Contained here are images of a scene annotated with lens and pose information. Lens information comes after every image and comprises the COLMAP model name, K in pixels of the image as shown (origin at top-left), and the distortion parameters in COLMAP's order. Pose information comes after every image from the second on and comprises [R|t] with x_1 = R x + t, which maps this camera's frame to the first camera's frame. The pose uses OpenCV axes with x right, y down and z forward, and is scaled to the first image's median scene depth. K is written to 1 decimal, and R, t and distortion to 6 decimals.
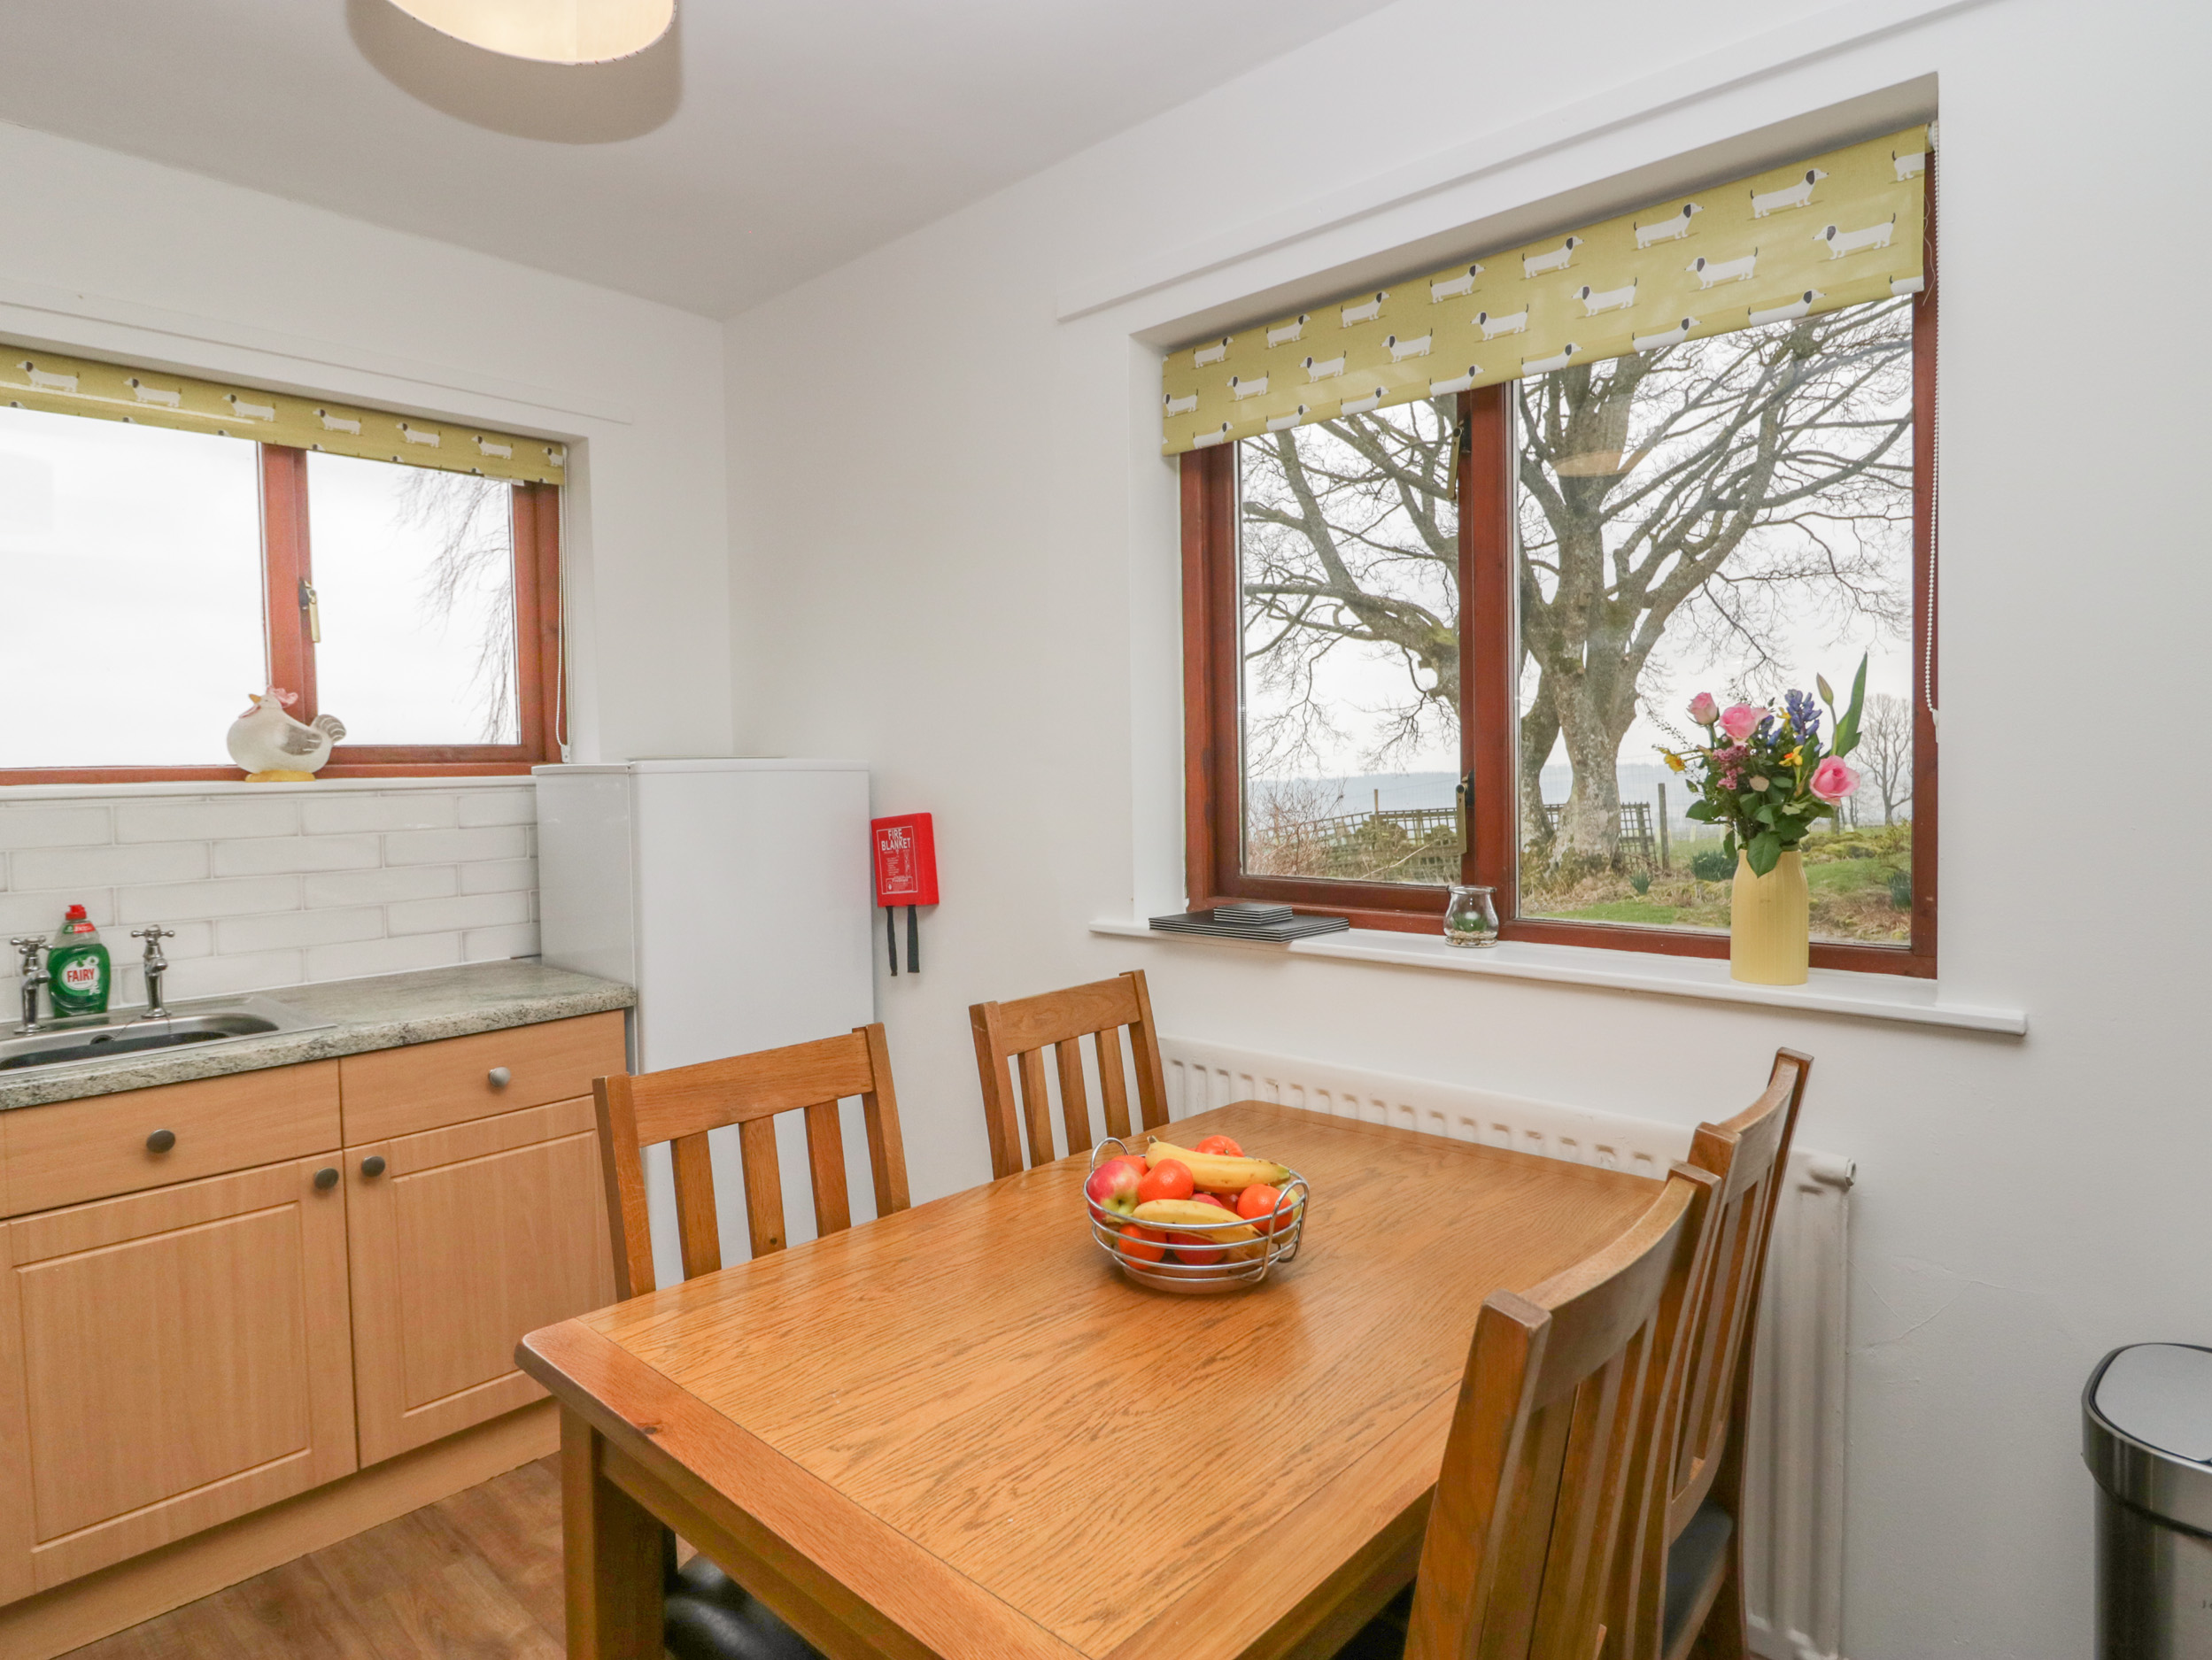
lens RADIAL K [[1219.8, 0, 1113.7], [0, 1219.8, 816.3], [0, 0, 1]] dist [-0.011542, -0.002246]
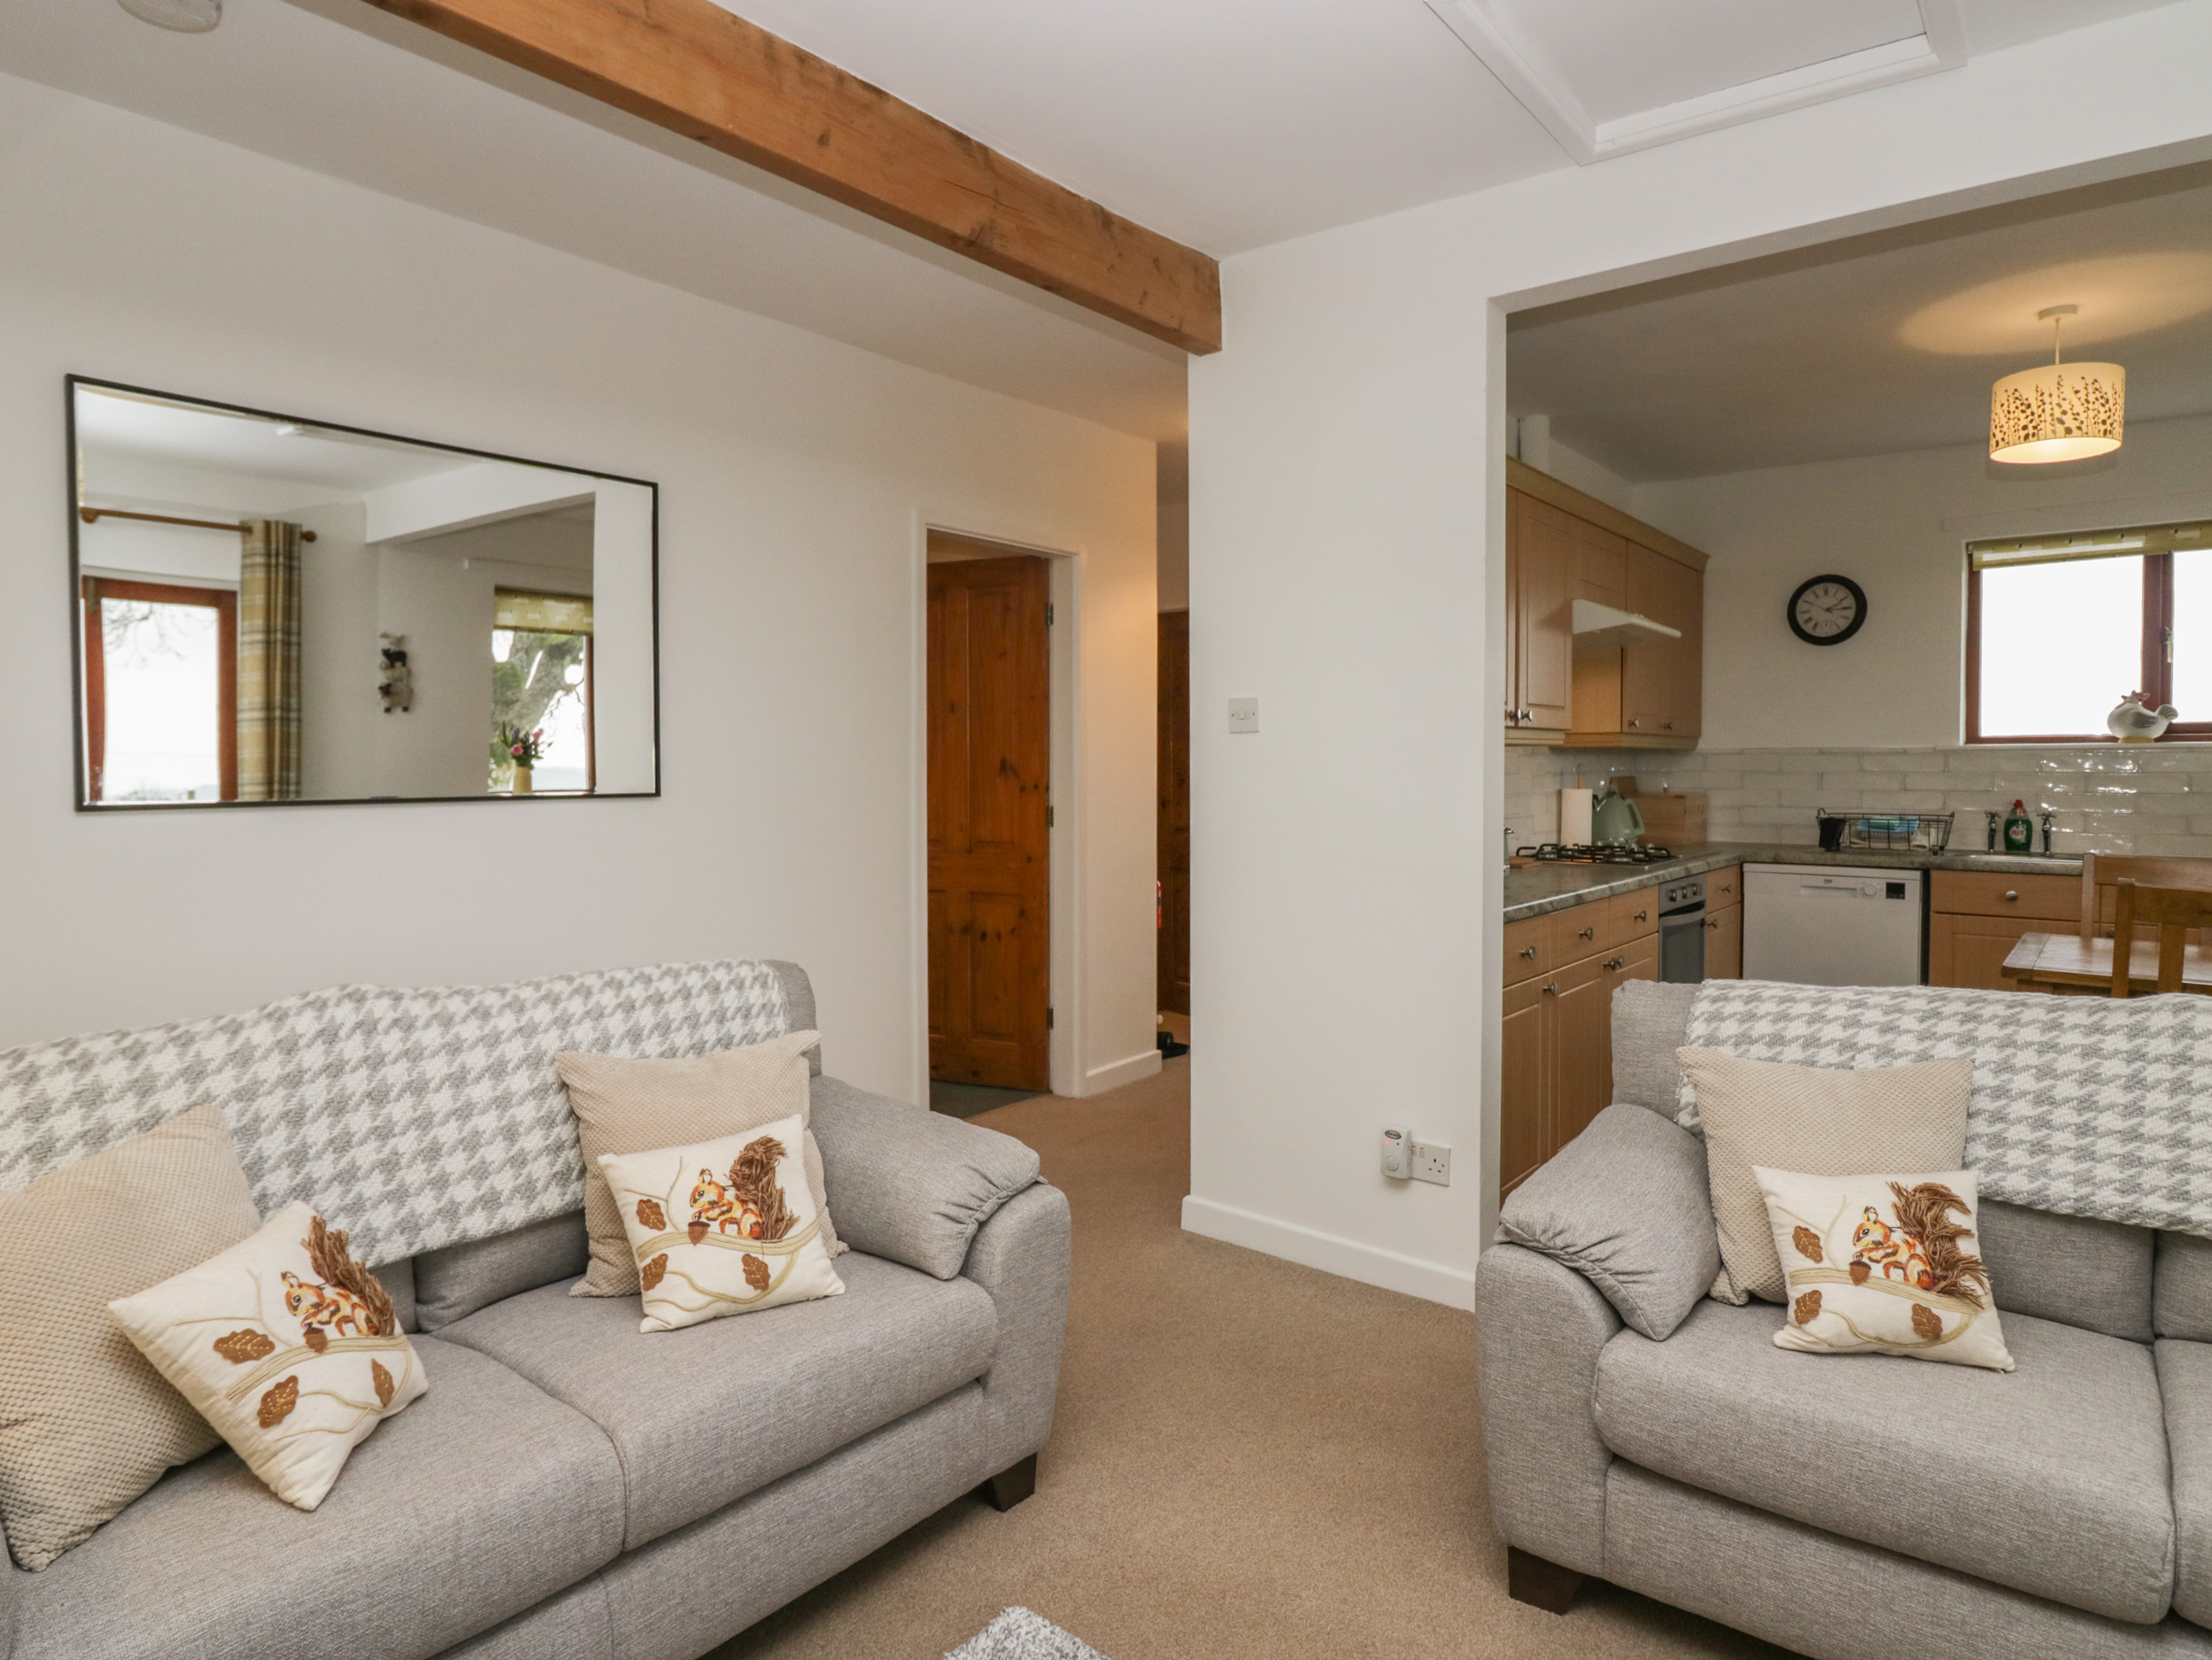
lens RADIAL K [[1274.4, 0, 1112.8], [0, 1274.4, 799.9], [0, 0, 1]] dist [-0.013224, -0.003605]
pose [[0.058694, 0.044119, -0.997301, 1.081283], [-0.041753, 0.998257, 0.041704, 0.040175], [0.997402, 0.039193, 0.060434, -0.619310]]
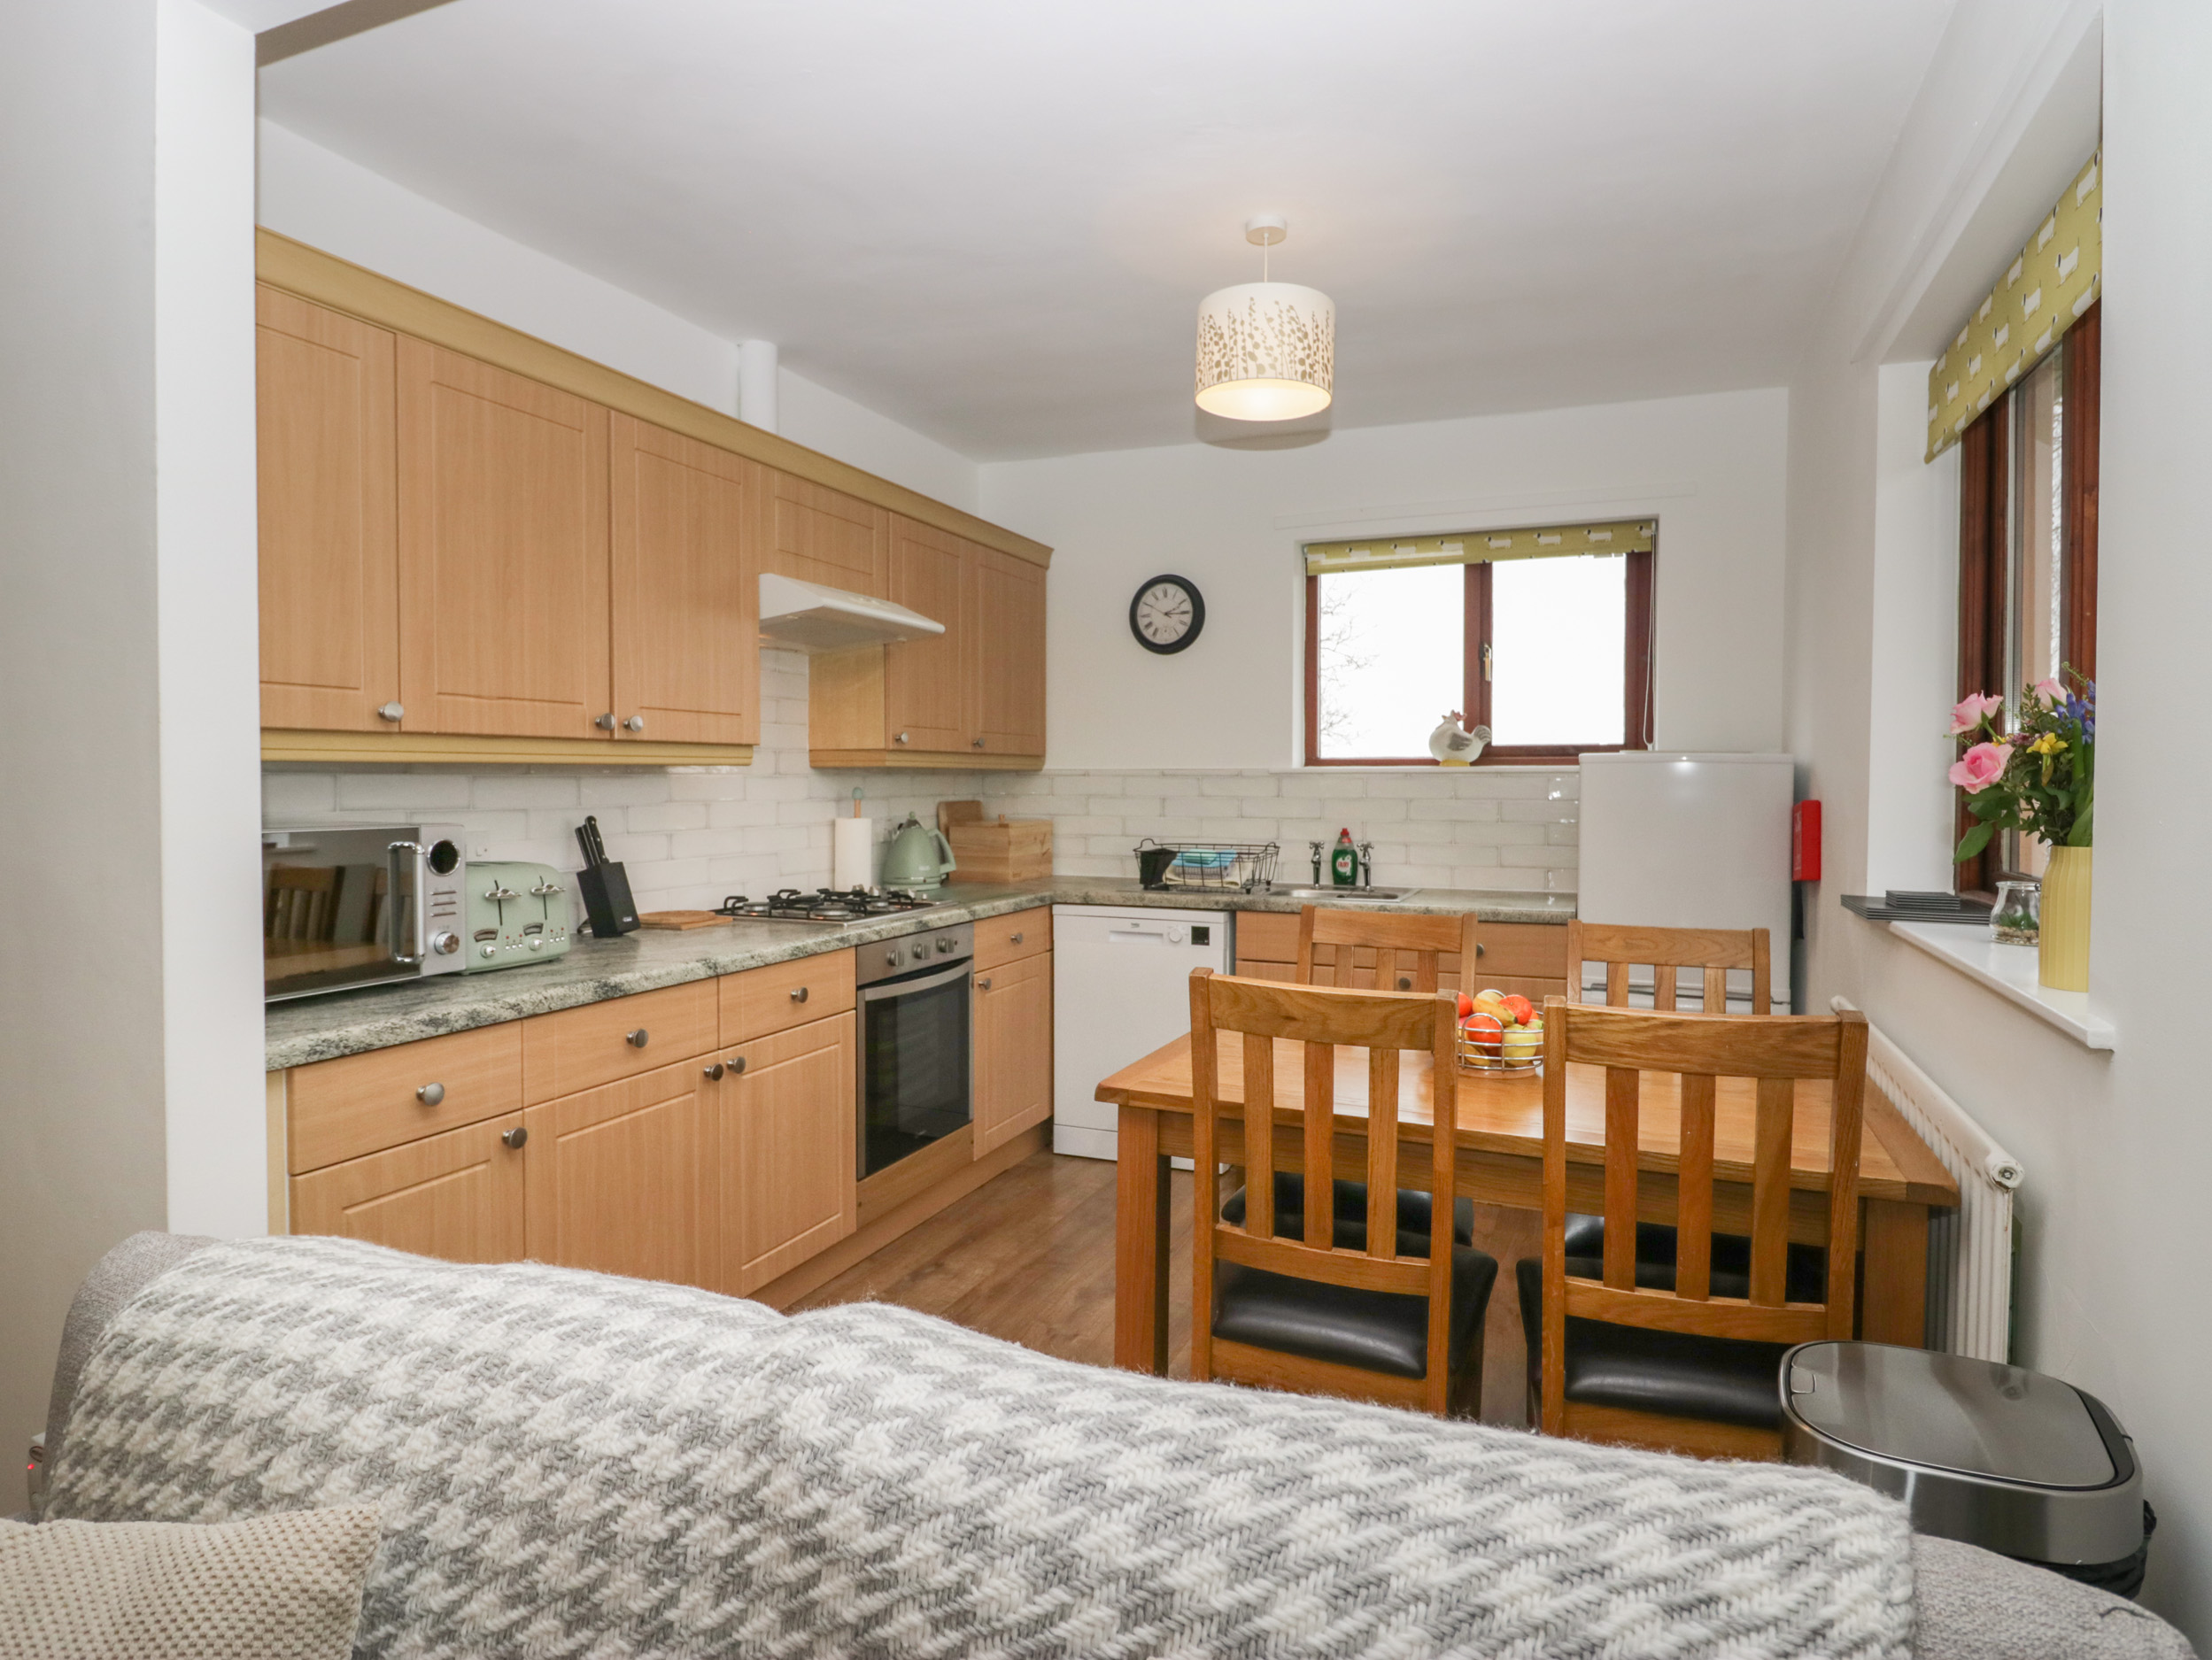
lens RADIAL K [[1219.8, 0, 1126.9], [0, 1219.8, 813.6], [0, 0, 1]] dist [-0.011542, -0.002246]
pose [[0.340706, 0.044684, -0.939108, 0.726775], [-0.048291, 0.998383, 0.029985, 0.007147], [0.938929, 0.035134, 0.342312, 0.002895]]
